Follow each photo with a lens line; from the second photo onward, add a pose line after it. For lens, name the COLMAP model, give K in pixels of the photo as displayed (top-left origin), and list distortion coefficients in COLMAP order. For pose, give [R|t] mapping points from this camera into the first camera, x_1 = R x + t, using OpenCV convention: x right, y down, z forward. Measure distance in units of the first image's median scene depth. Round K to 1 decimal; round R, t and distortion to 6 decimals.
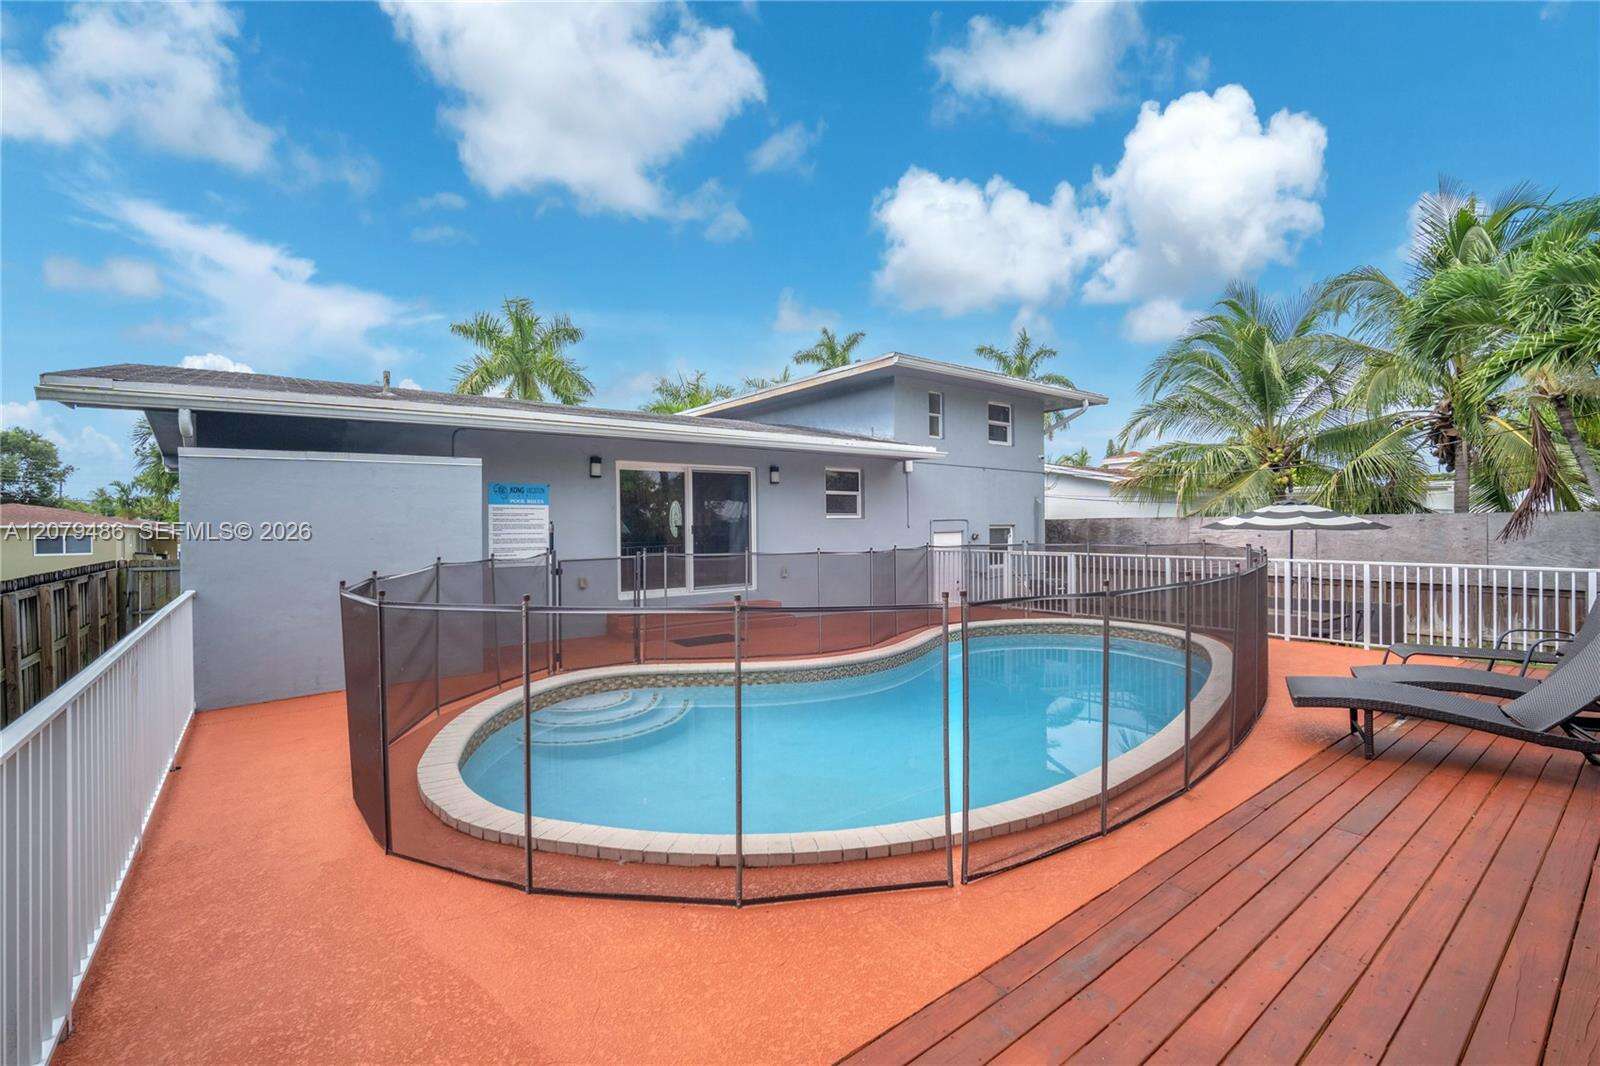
lens RADIAL K [[692.0, 0, 796.1], [0, 692.0, 528.3], [0, 0, 1]] dist [-0.002221, -0.000456]
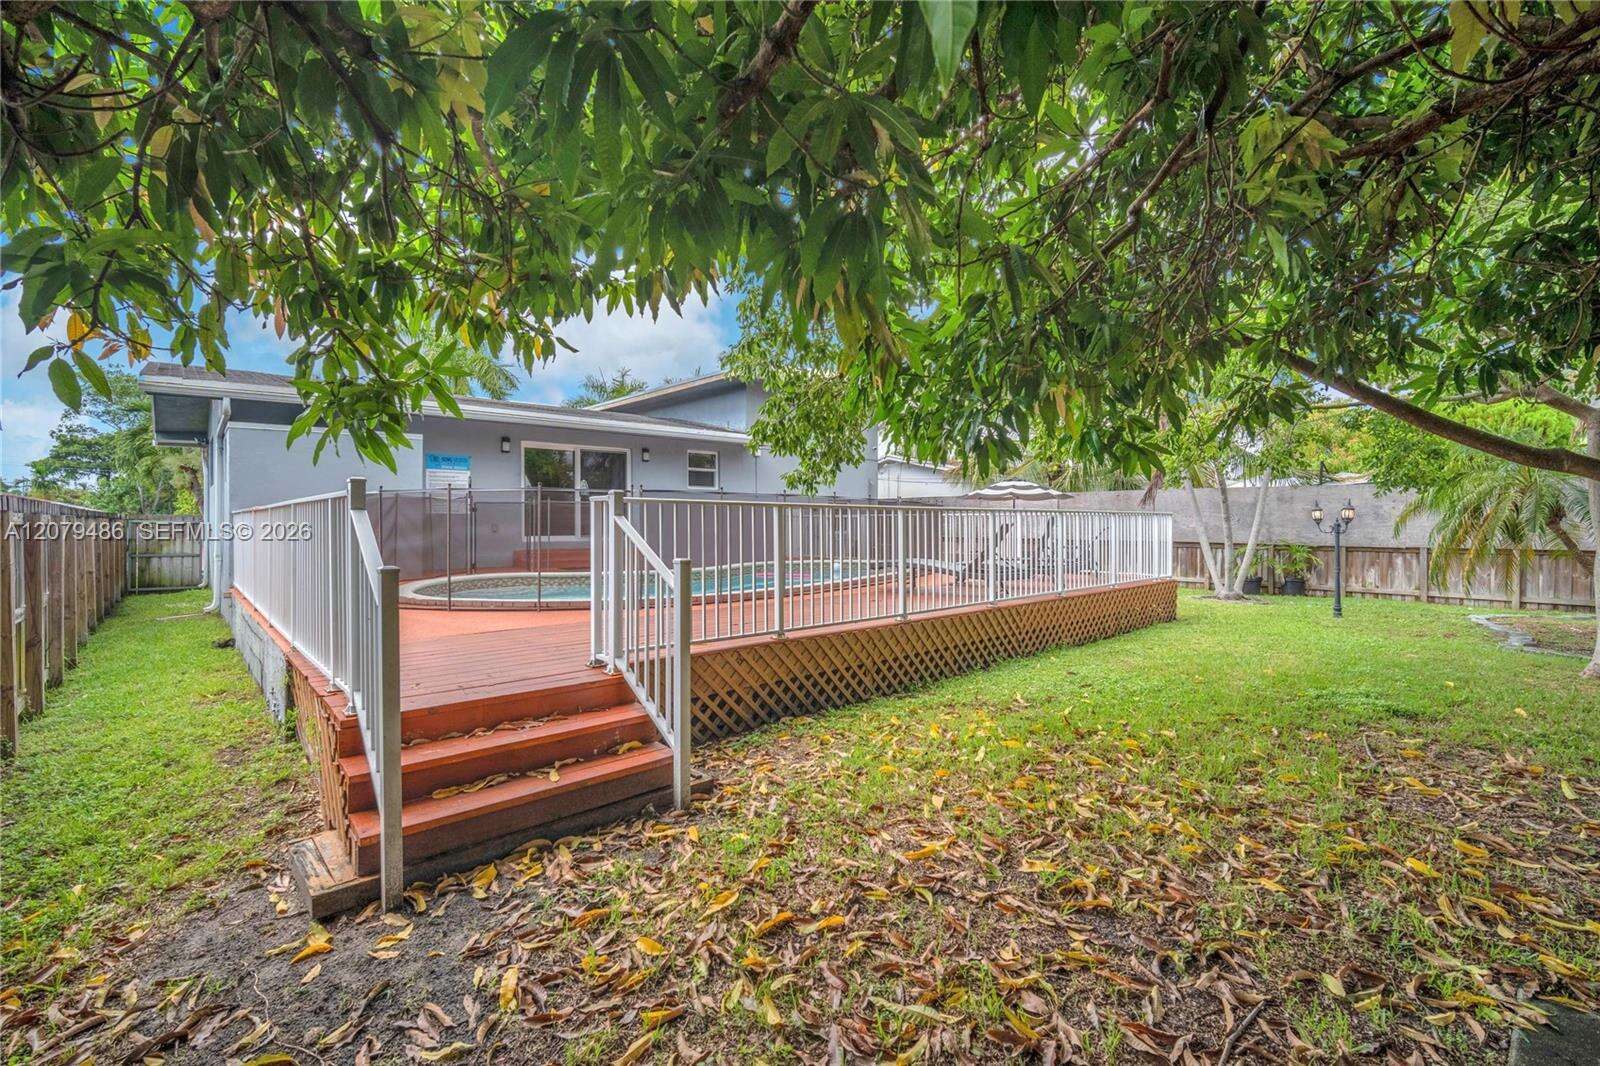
lens RADIAL K [[692.0, 0, 796.1], [0, 692.0, 528.3], [0, 0, 1]] dist [-0.002221, -0.000456]
pose [[0.996788, 0.008659, 0.079619, 0.152051], [-0.009090, 0.999946, 0.005052, 0.055799], [-0.079571, -0.005759, 0.996813, -0.361480]]
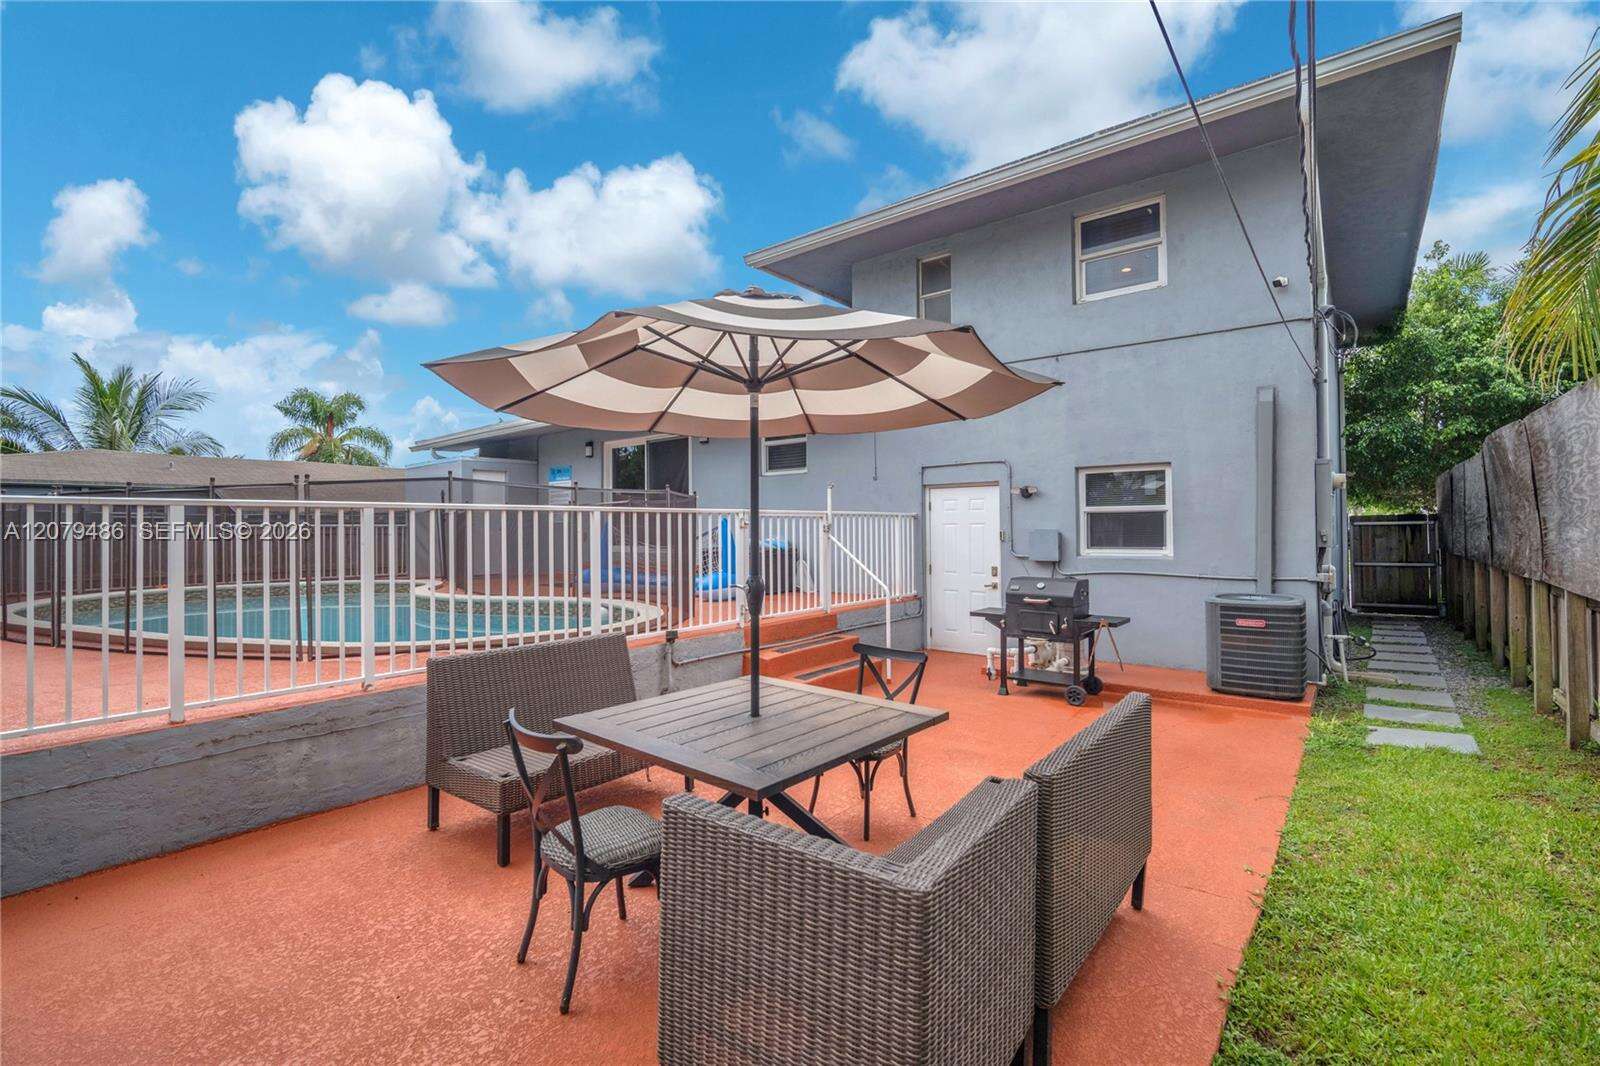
lens RADIAL K [[716.7, 0, 804.9], [0, 716.7, 523.5], [0, 0, 1]] dist [-0.002096, -0.000391]
pose [[0.240656, -0.003218, -0.970605, 0.931453], [0.002567, 0.999993, -0.002679, 0.046996], [0.970607, -0.001847, 0.240663, 0.881714]]
